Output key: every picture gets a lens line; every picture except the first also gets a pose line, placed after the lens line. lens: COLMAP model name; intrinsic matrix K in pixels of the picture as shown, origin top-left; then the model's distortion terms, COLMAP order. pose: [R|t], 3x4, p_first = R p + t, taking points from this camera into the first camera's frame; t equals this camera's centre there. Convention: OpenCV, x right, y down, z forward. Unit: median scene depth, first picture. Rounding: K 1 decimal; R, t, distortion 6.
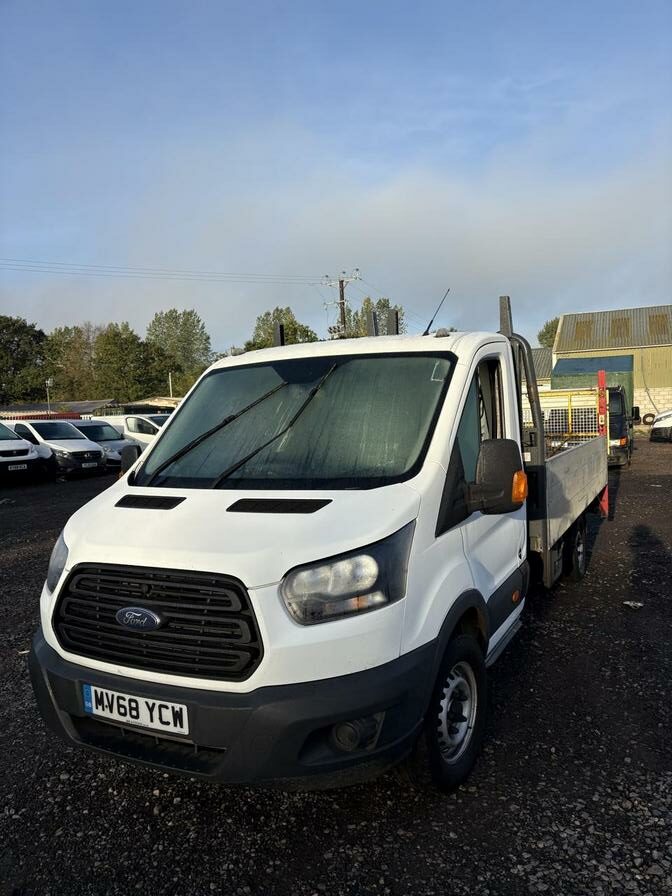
lens RADIAL K [[686.2, 0, 336.0], [0, 686.2, 451.1], [0, 0, 1]] dist [0.023962, -0.014439]
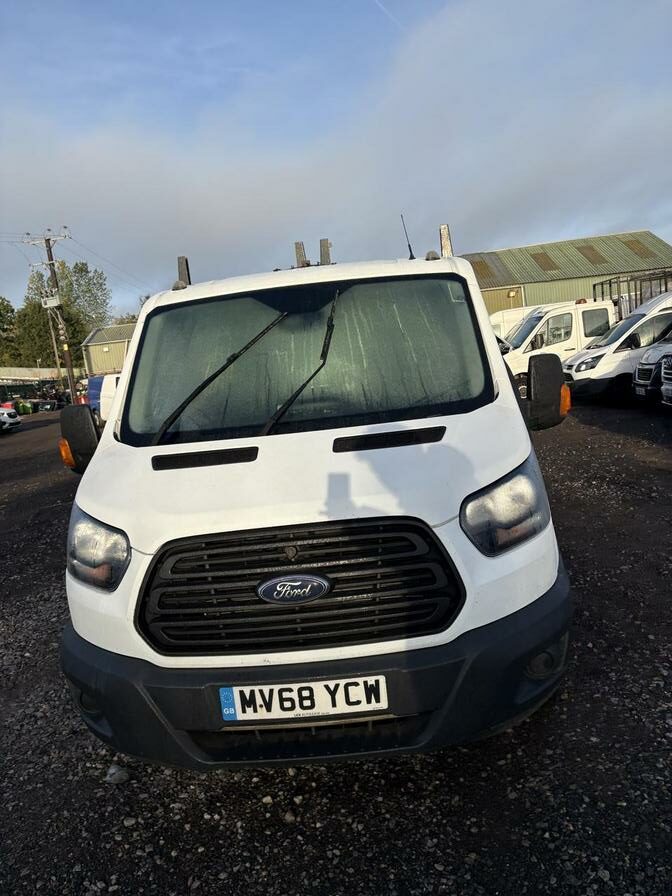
lens RADIAL K [[686.2, 0, 335.5], [0, 686.2, 445.8], [0, 0, 1]] dist [0.023962, -0.014439]
pose [[0.905714, -0.112182, 0.408776, -0.550965], [0.096427, 0.993589, 0.059023, 0.032002], [-0.412776, -0.014041, 0.910724, 0.244011]]
